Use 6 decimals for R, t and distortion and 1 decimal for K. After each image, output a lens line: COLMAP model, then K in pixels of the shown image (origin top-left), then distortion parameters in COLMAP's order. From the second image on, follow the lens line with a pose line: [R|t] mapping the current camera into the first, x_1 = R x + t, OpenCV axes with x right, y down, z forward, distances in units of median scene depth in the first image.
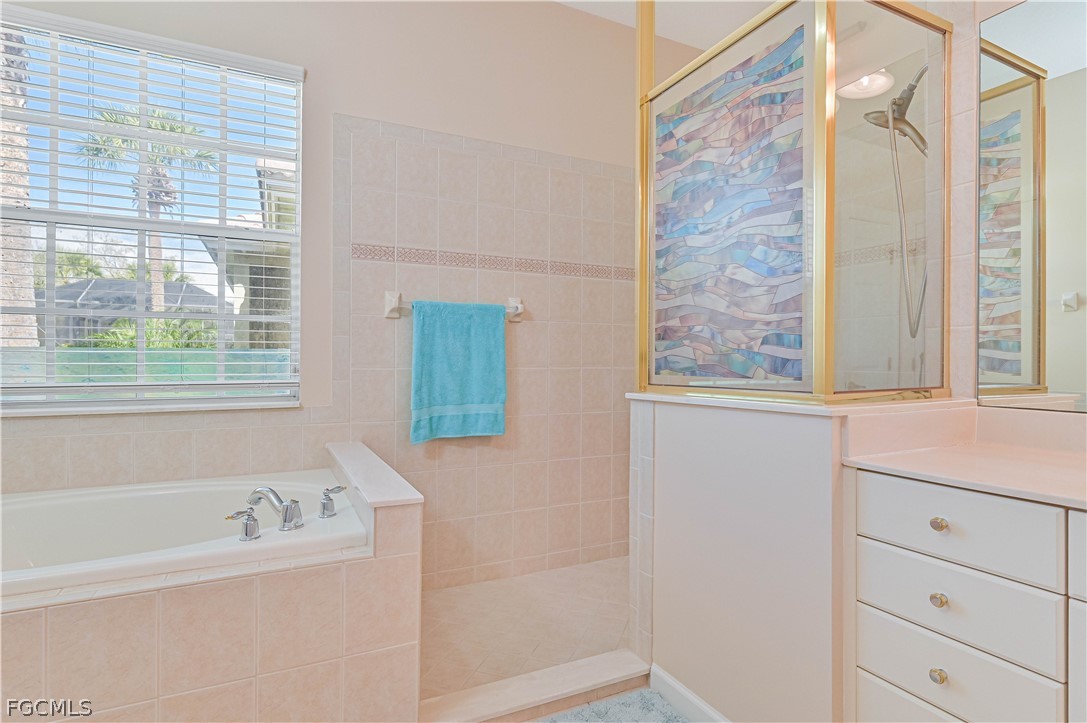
lens RADIAL K [[551.4, 0, 553.4], [0, 551.4, 359.9], [0, 0, 1]] dist [-0.012500, -0.000064]
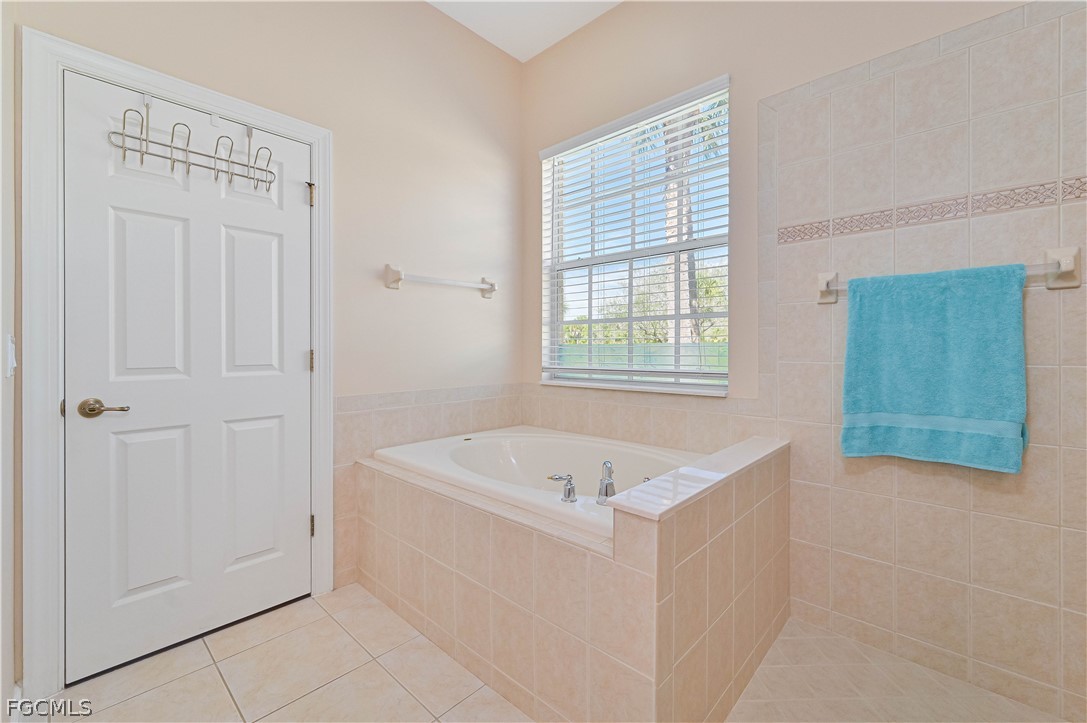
lens RADIAL K [[453.8, 0, 548.2], [0, 453.8, 345.9], [0, 0, 1]] dist [-0.001343, -0.000003]
pose [[0.348943, -0.011420, -0.937074, 0.214121], [0.003067, 0.999934, -0.011044, -0.003180], [0.937139, 0.000979, 0.348955, 0.345332]]
